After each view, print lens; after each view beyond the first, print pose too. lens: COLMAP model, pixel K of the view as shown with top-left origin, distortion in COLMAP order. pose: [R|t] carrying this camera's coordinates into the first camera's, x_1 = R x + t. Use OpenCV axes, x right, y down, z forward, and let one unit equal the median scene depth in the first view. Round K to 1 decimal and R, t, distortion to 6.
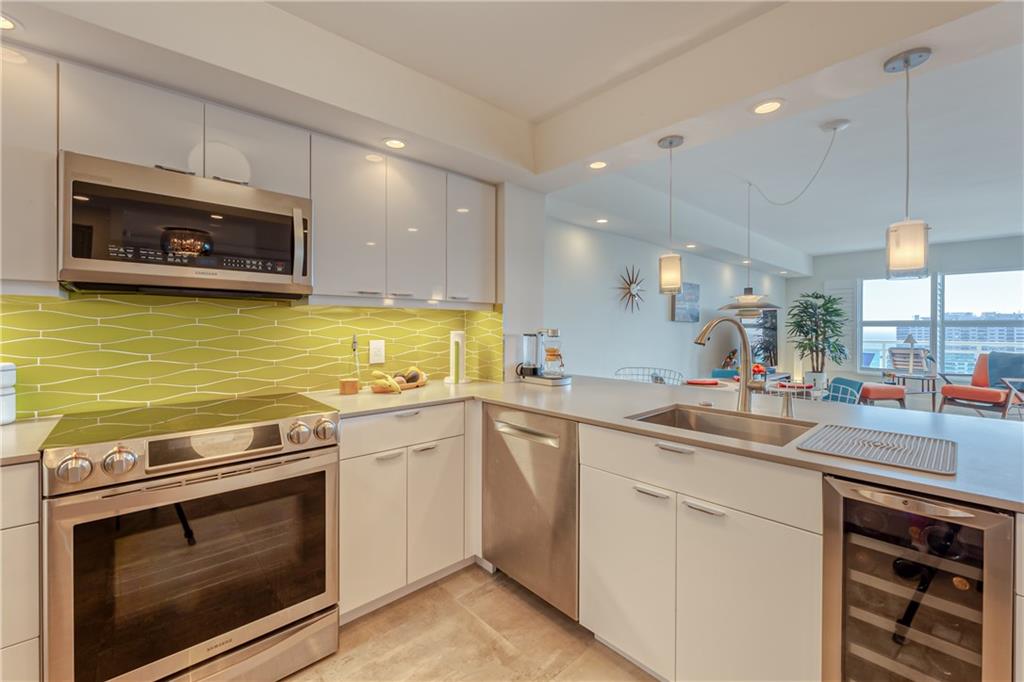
lens RADIAL K [[422.8, 0, 511.7], [0, 422.8, 328.6], [0, 0, 1]] dist [-0.000505, -0.000214]
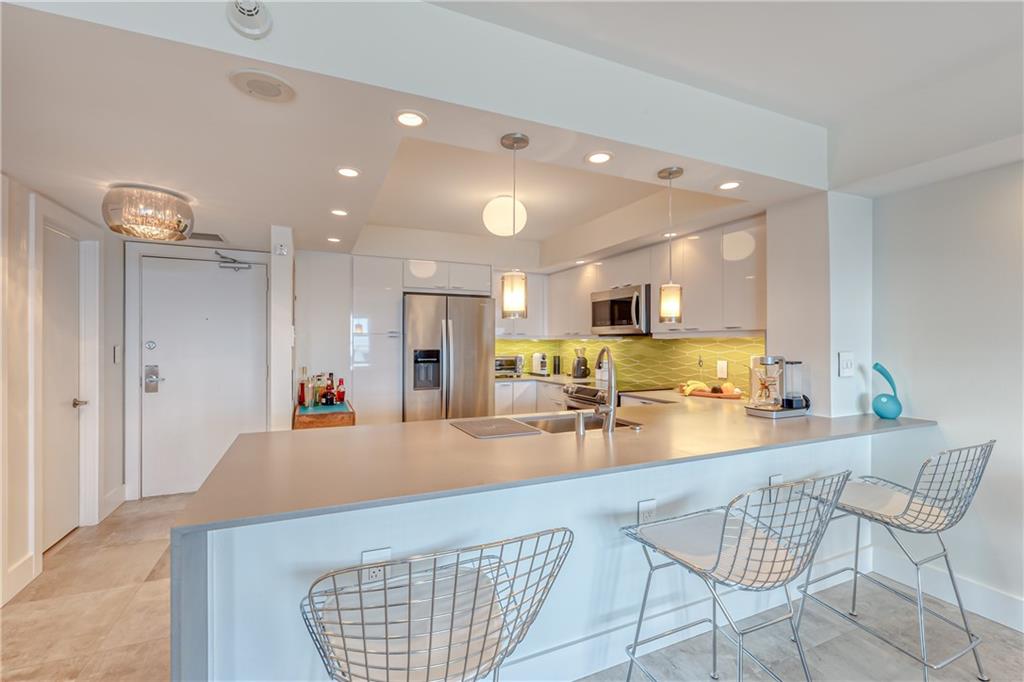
lens RADIAL K [[446.0, 0, 512.0], [0, 446.0, 341.0], [0, 0, 1]] dist [-0.001411, -0.000094]
pose [[-0.307514, -0.004813, -0.951531, 1.265894], [-0.004174, 0.999984, -0.003709, -0.028122], [0.951534, 0.002831, -0.307529, 0.810621]]
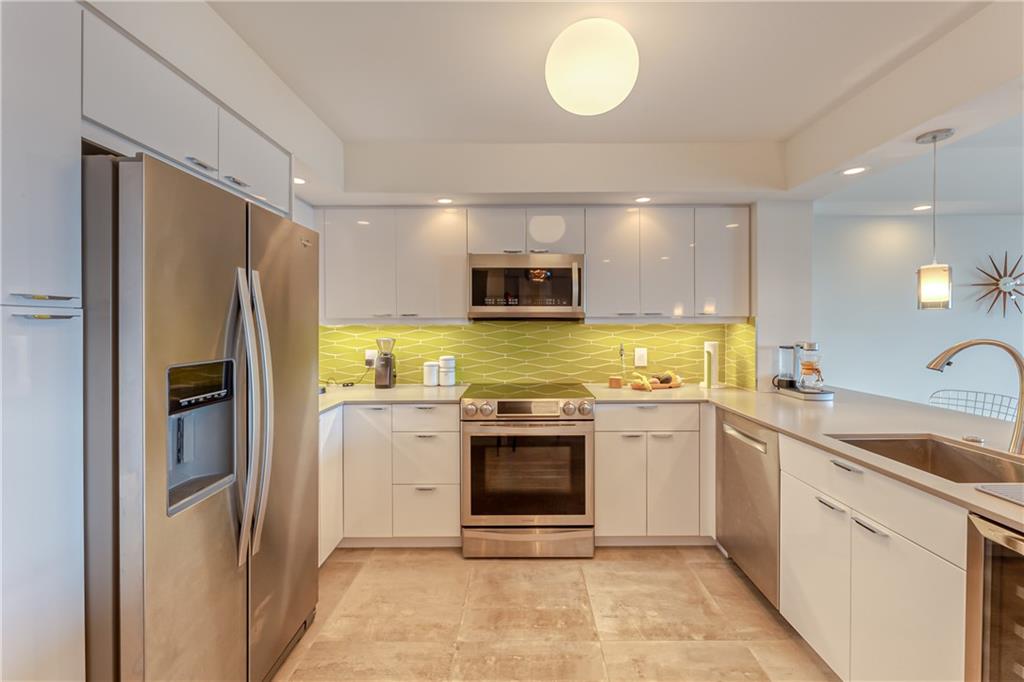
lens RADIAL K [[425.5, 0, 519.3], [0, 425.5, 326.4], [0, 0, 1]] dist [-0.001325, -0.000127]
pose [[0.740346, -0.000213, -0.672226, 0.276665], [0.002266, 0.999995, 0.002180, -0.042312], [0.672222, -0.003137, 0.740343, -0.198312]]
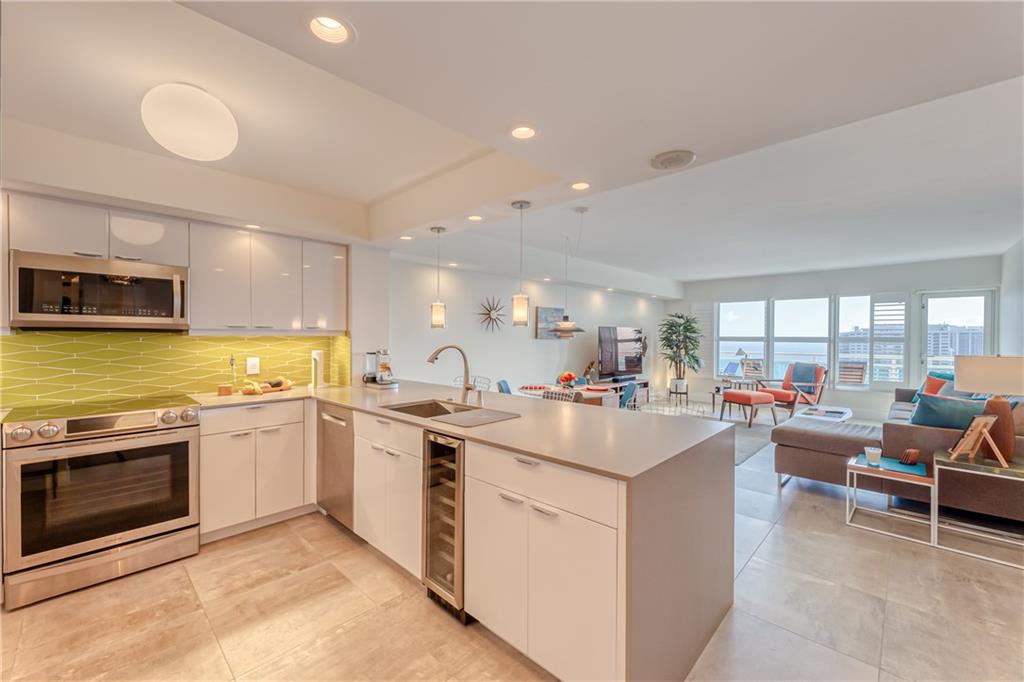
lens RADIAL K [[414.2, 0, 512.0], [0, 414.2, 341.0], [0, 0, 1]] dist [0.001226, 0.000028]
pose [[0.997662, 0.001056, 0.068326, 0.452761], [-0.001574, 0.999970, 0.007524, -0.040357], [-0.068316, -0.007614, 0.997635, -0.440037]]
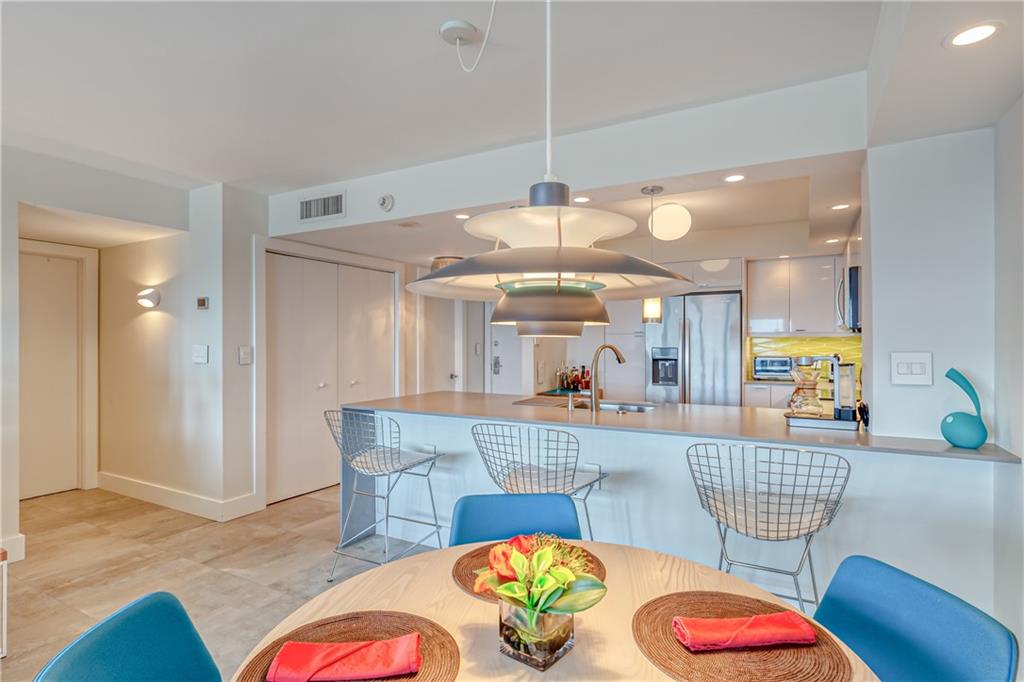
lens RADIAL K [[536.9, 0, 512.0], [0, 536.9, 341.0], [0, 0, 1]] dist [0.000625, -0.000020]
pose [[-0.948909, 0.000949, -0.315548, 0.997336], [0.000331, 0.999998, 0.002012, -0.032357], [0.315549, 0.001805, -0.948908, 1.897901]]
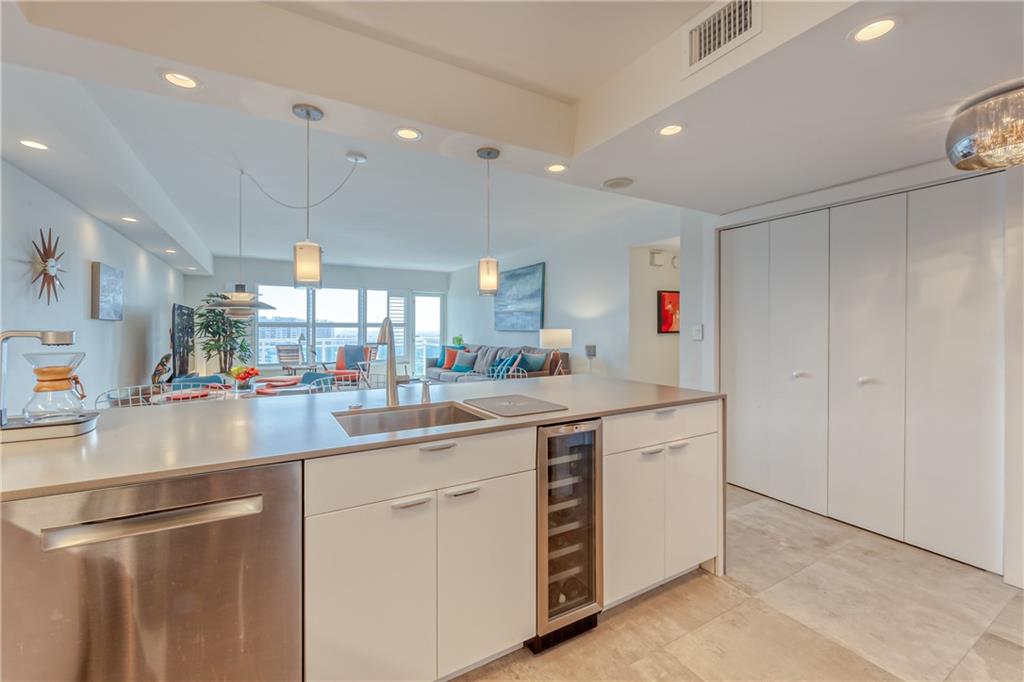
lens RADIAL K [[420.1, 0, 512.3], [0, 420.1, 330.7], [0, 0, 1]] dist [-0.001215, -0.000183]
pose [[0.210689, -0.006705, 0.977530, -0.312749], [0.003243, 0.999976, 0.006160, -0.000203], [-0.977548, 0.001873, 0.210706, 0.343854]]
